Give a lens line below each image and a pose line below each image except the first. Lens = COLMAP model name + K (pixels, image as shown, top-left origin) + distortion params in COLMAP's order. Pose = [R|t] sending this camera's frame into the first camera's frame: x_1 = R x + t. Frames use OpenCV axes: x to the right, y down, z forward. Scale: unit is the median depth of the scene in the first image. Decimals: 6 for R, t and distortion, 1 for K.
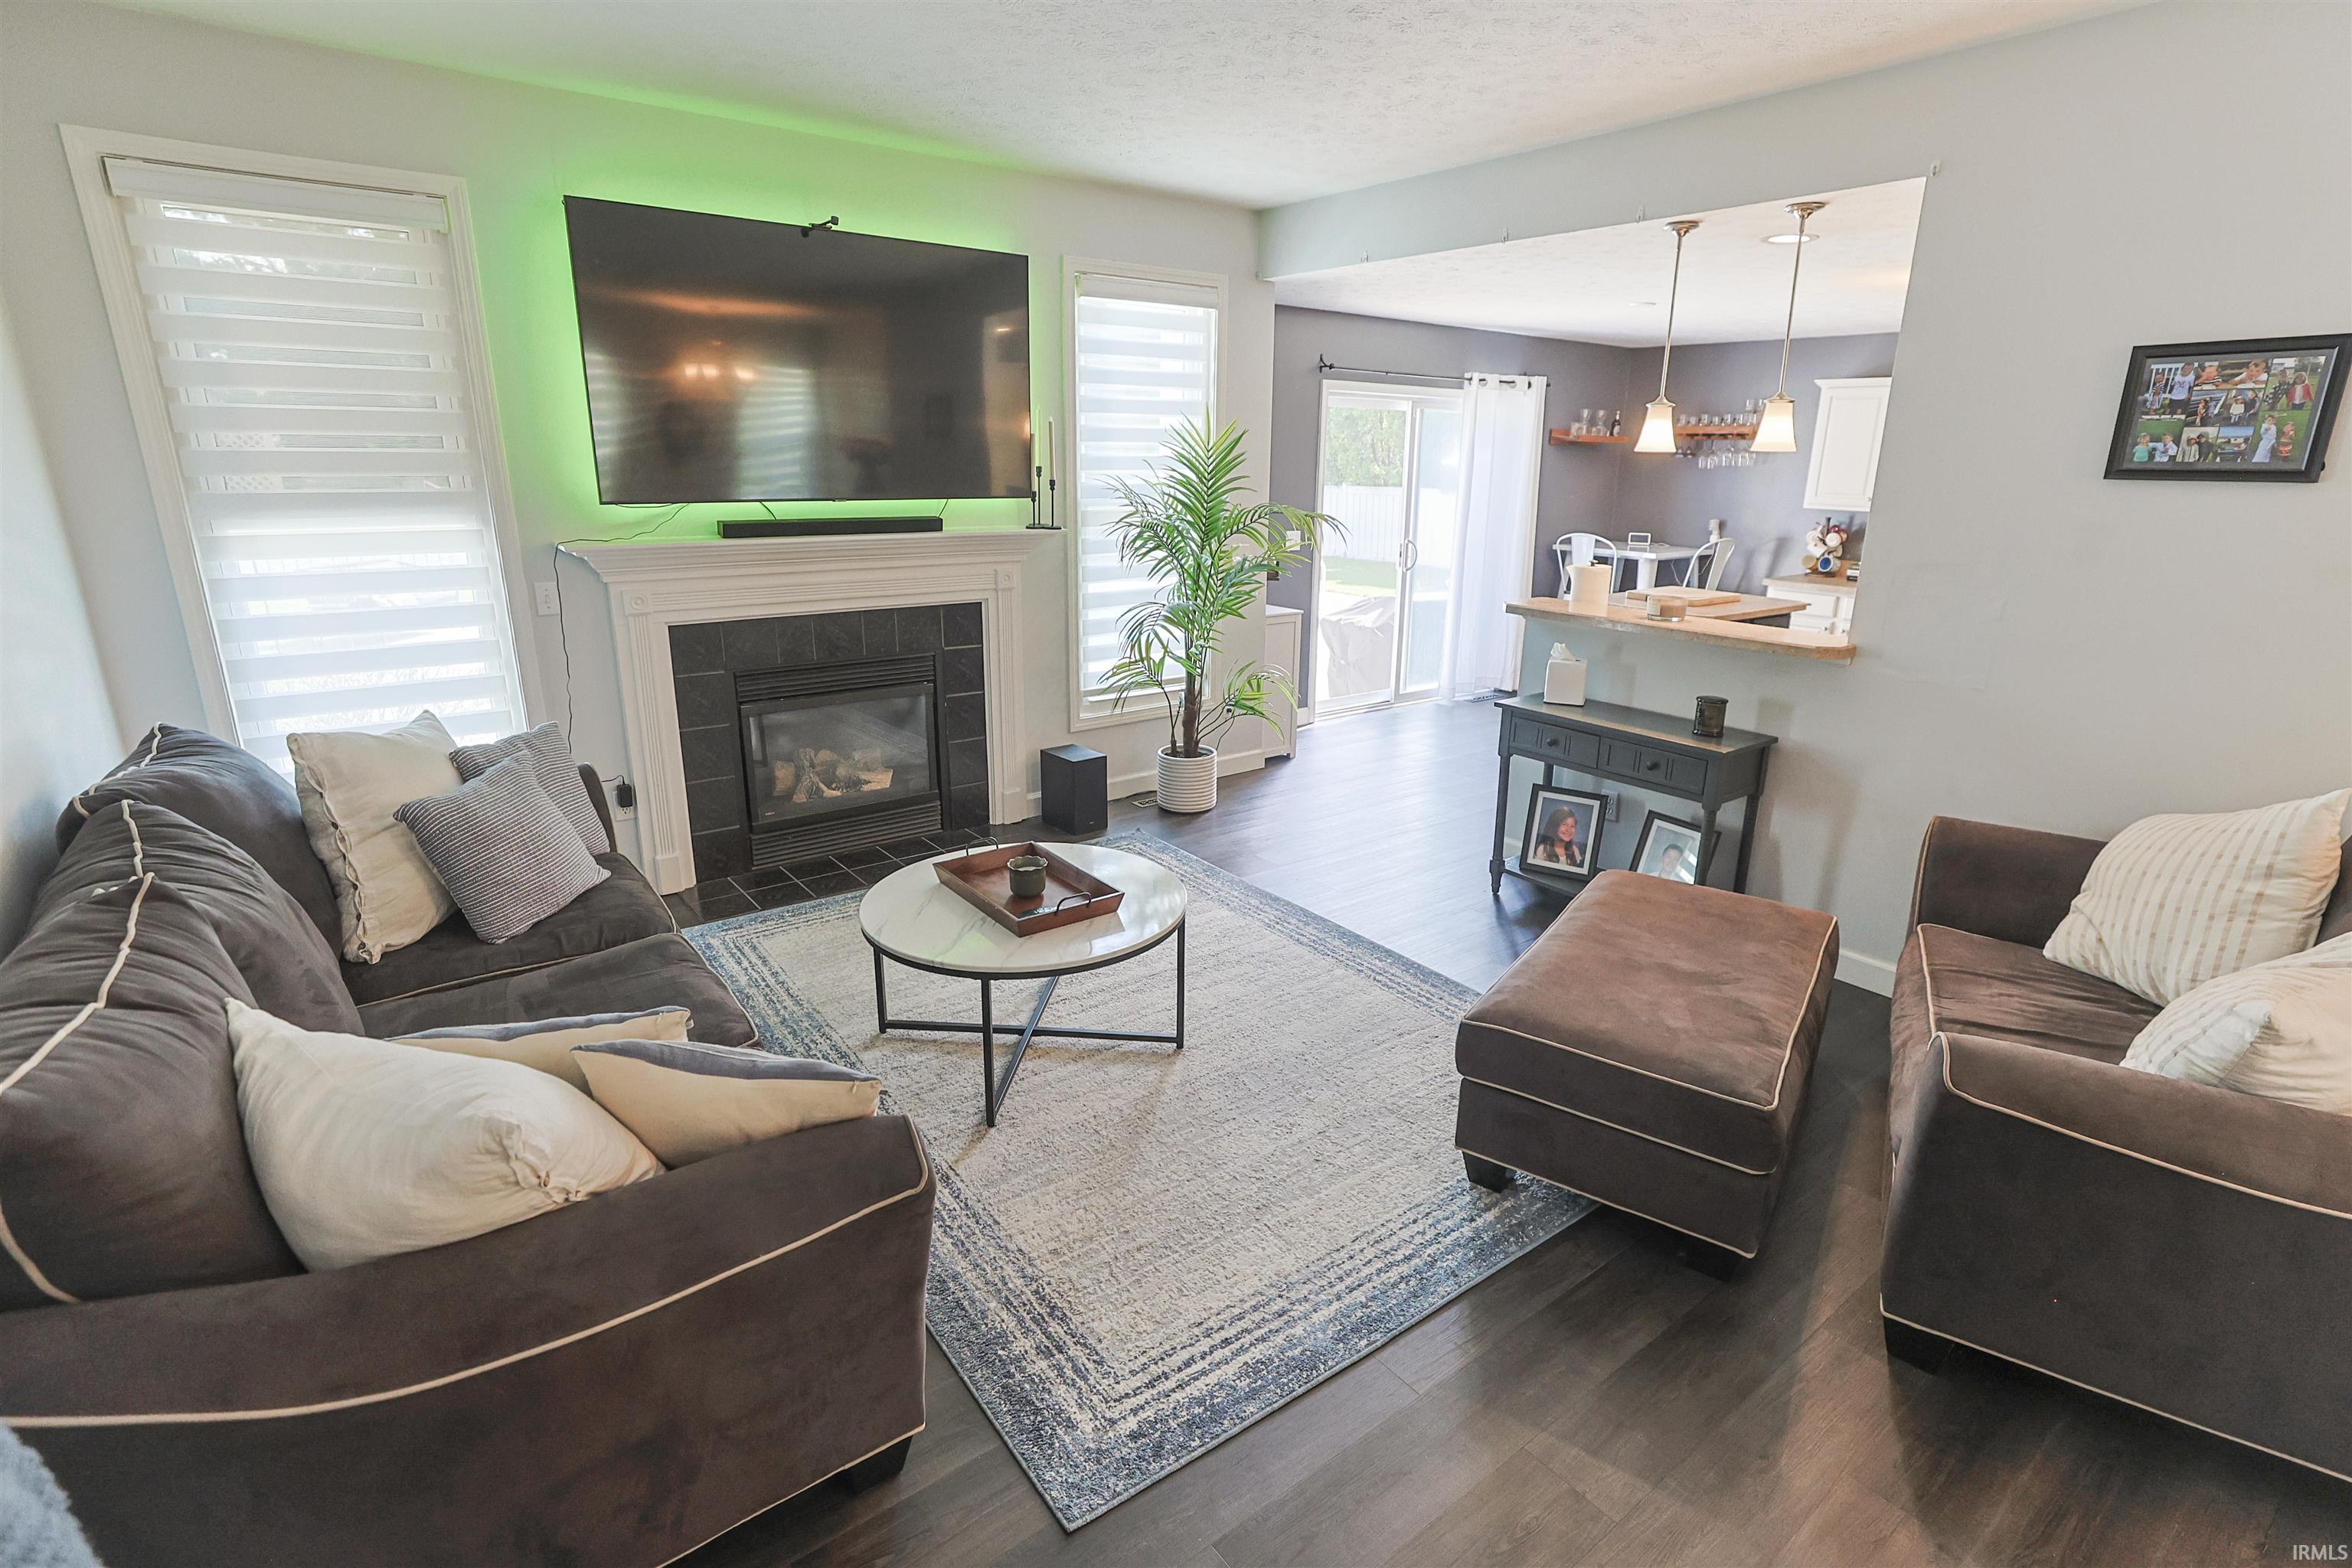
lens RADIAL K [[1139.4, 0, 1195.9], [0, 1139.4, 772.6], [0, 0, 1]] dist [-0.022321, 0.010464]
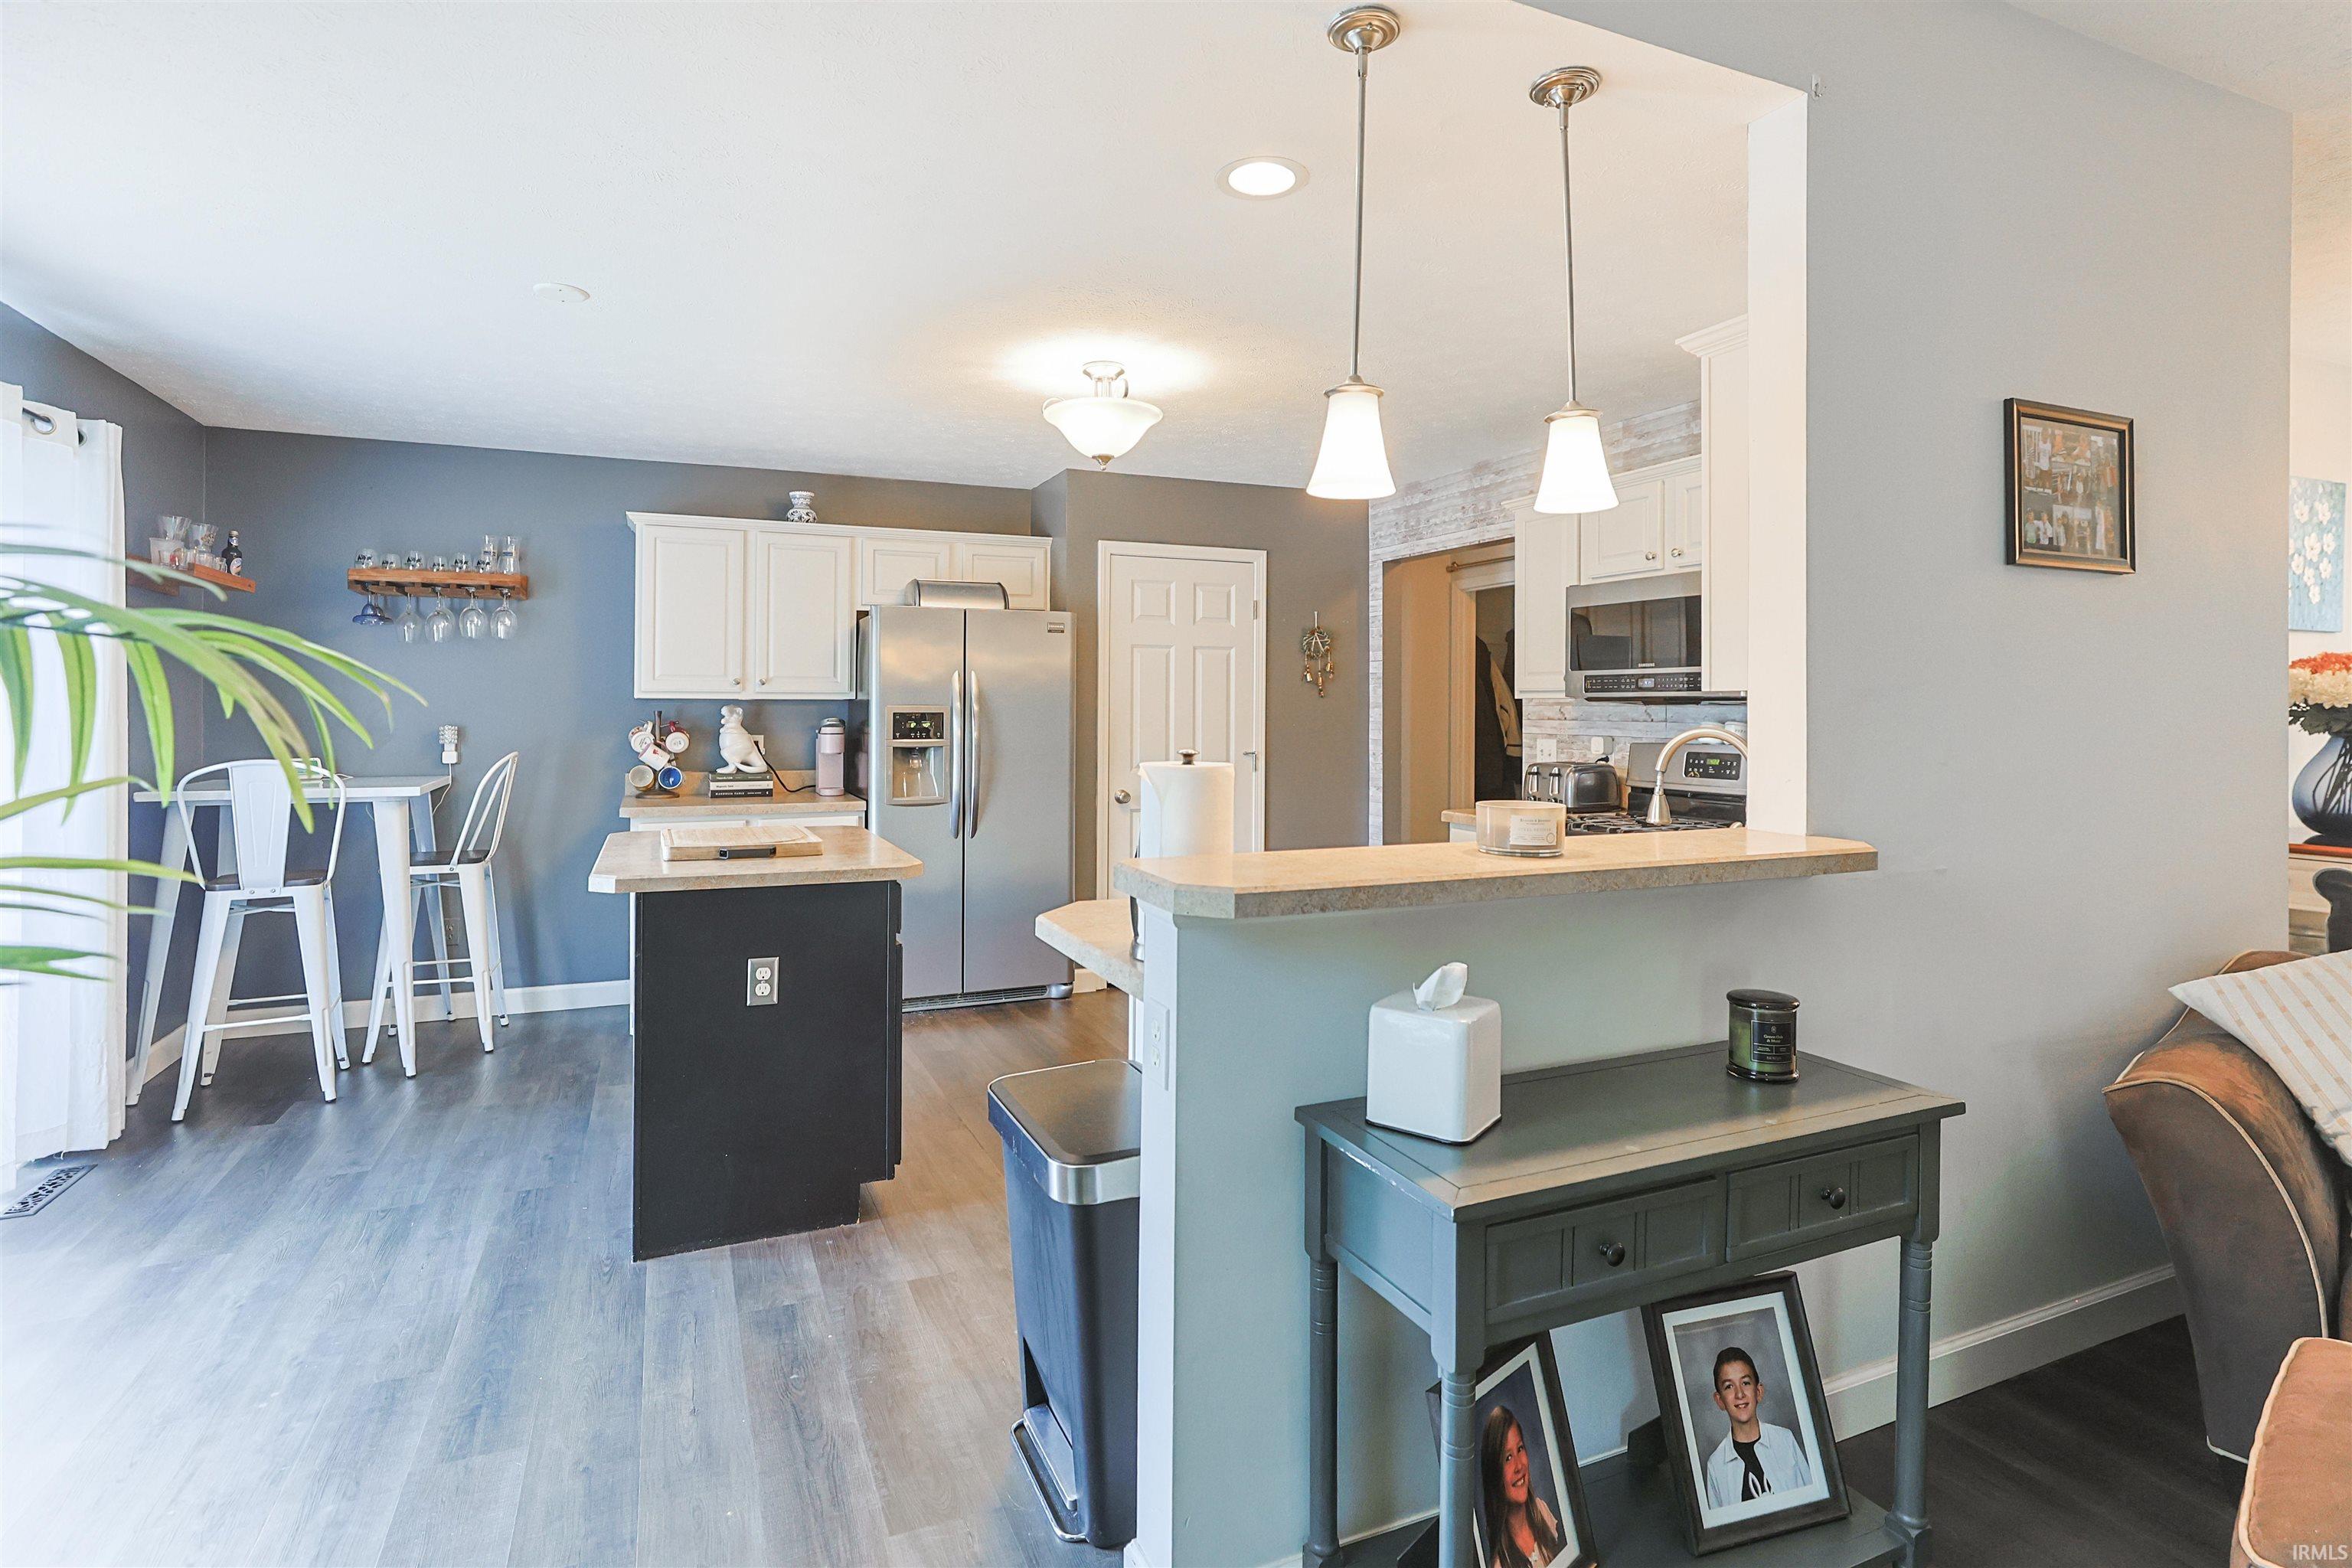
lens RADIAL K [[1139.4, 0, 1153.3], [0, 1139.4, 709.3], [0, 0, 1]] dist [-0.022321, 0.010464]
pose [[0.246462, -0.016943, 0.969004, -0.045799], [0.264159, 0.963164, -0.050346, -0.193462], [-0.932457, 0.268379, 0.241859, 0.950004]]
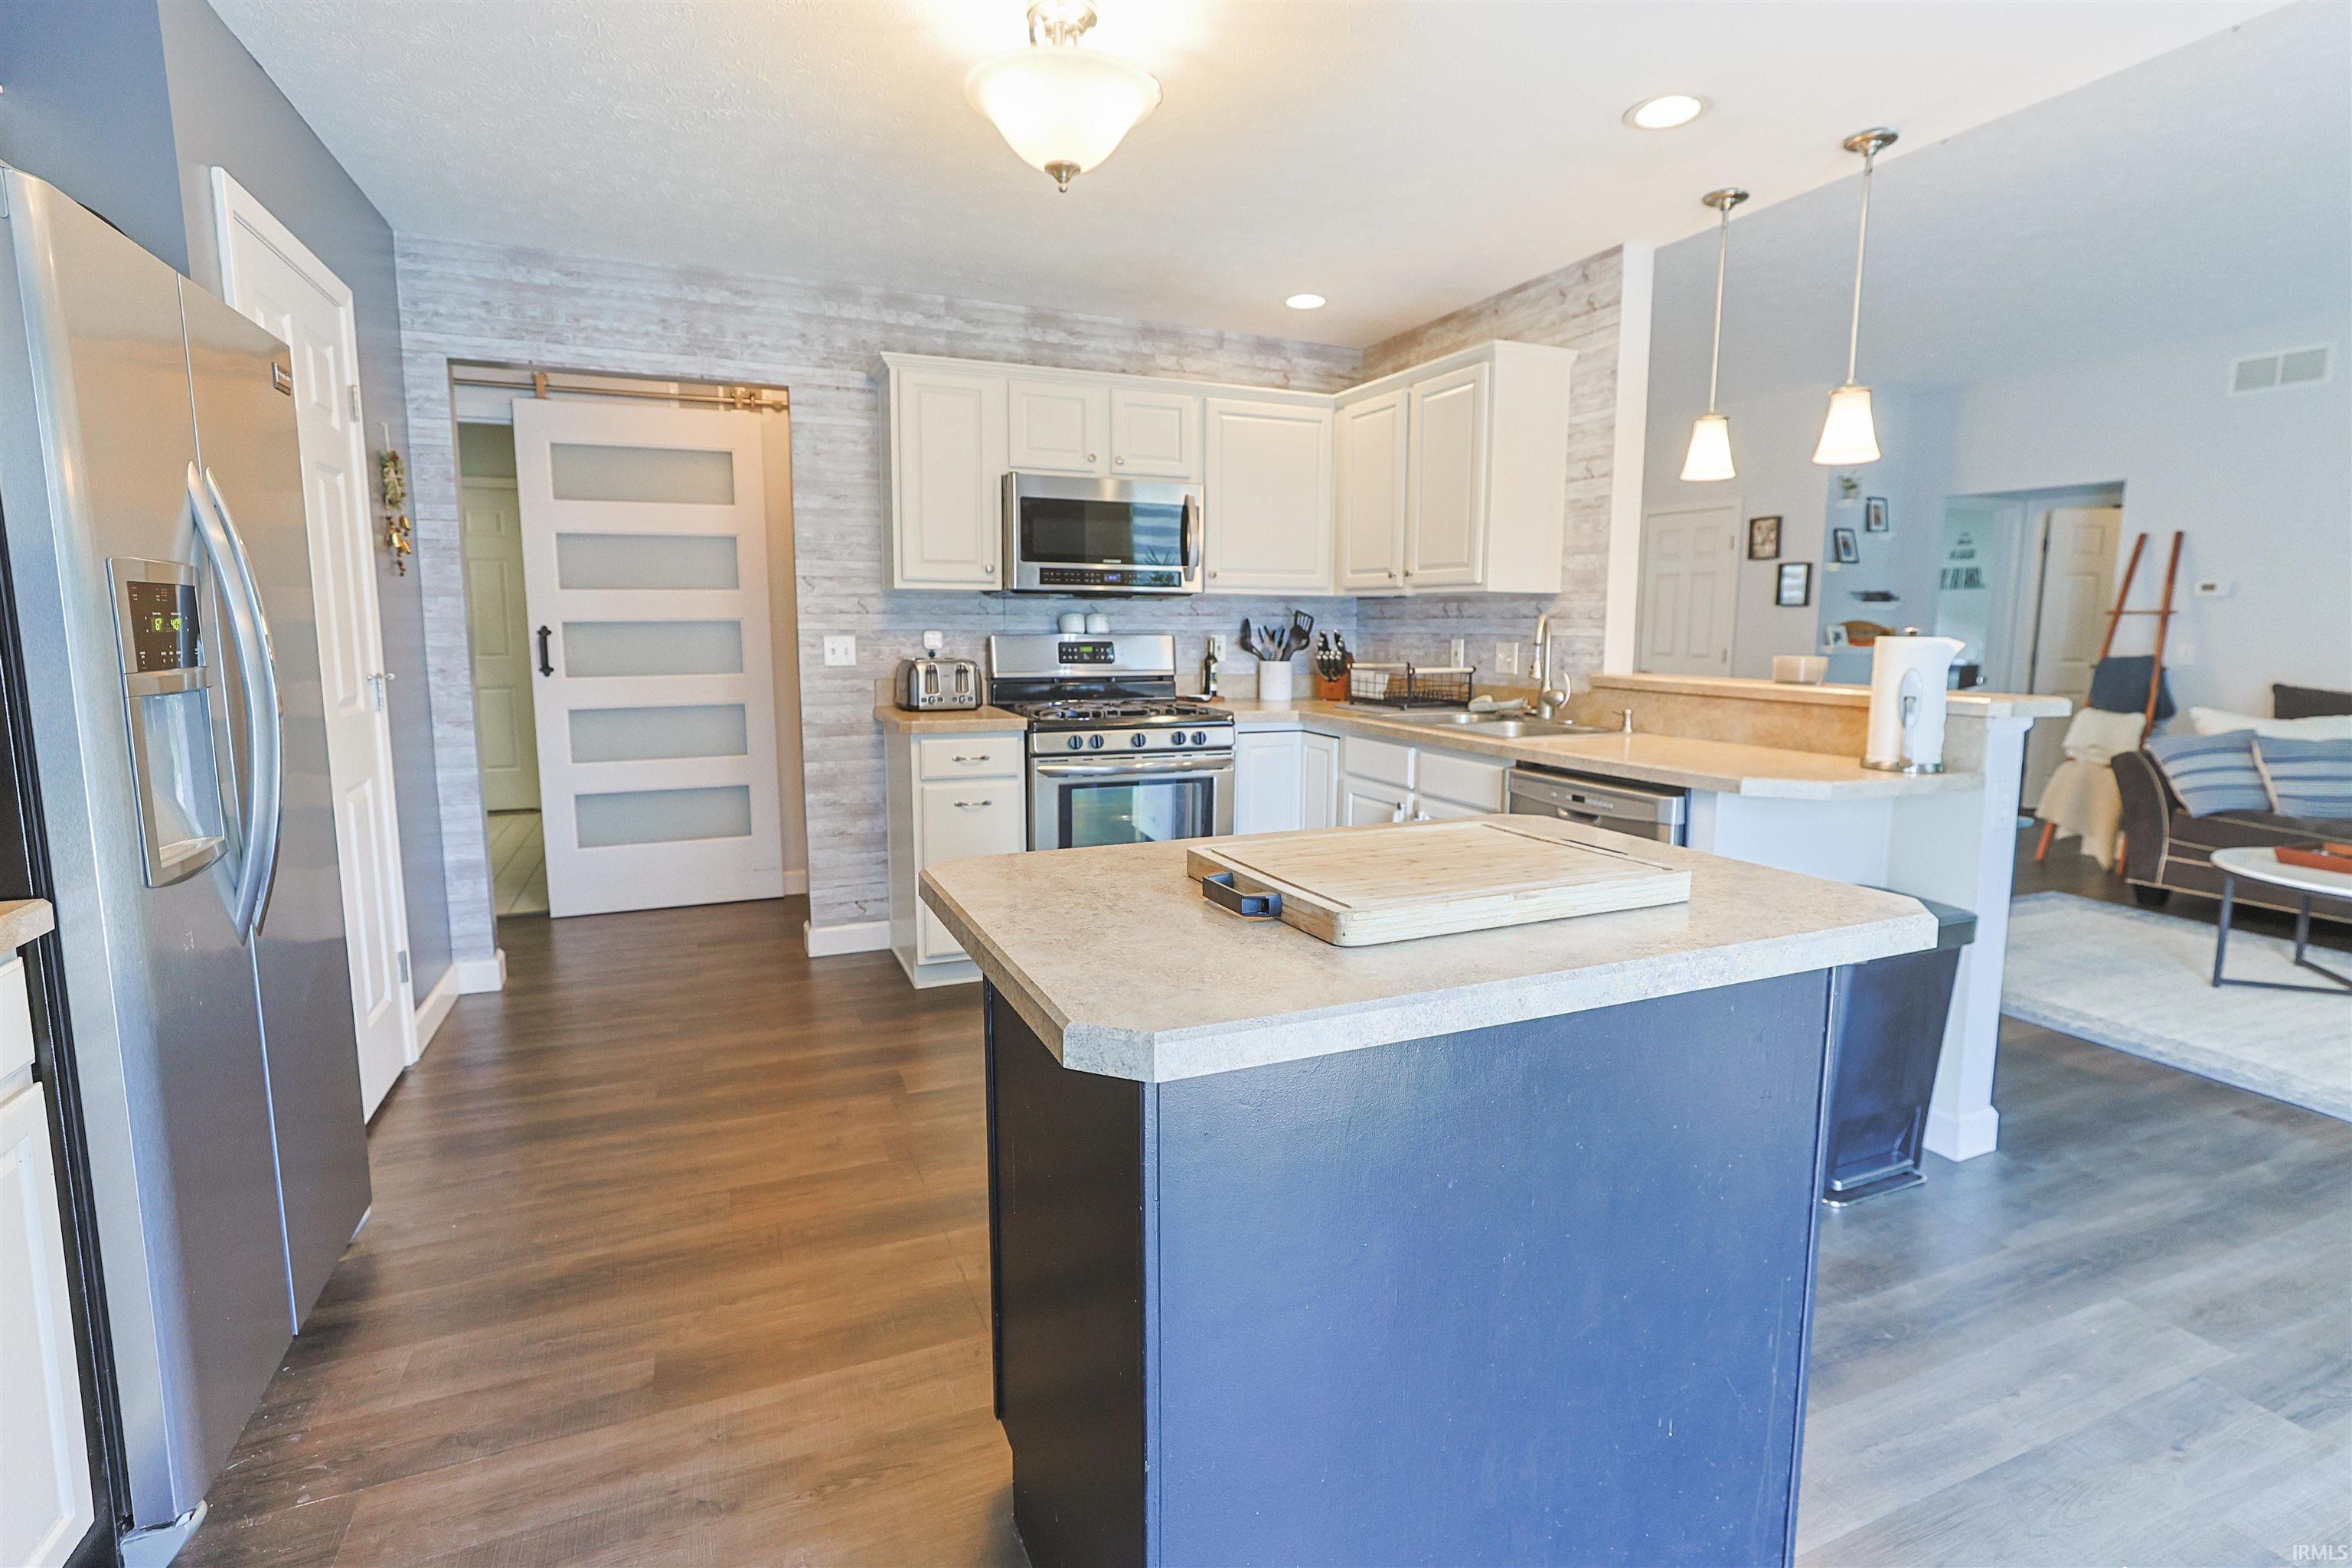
lens RADIAL K [[1139.4, 0, 1189.2], [0, 1139.4, 772.4], [0, 0, 1]] dist [-0.022321, 0.010464]
pose [[-0.971553, -0.051967, 0.231051, 0.595141], [0.043976, 0.919071, 0.391630, -0.377820], [-0.232704, 0.390650, -0.890641, 1.701255]]
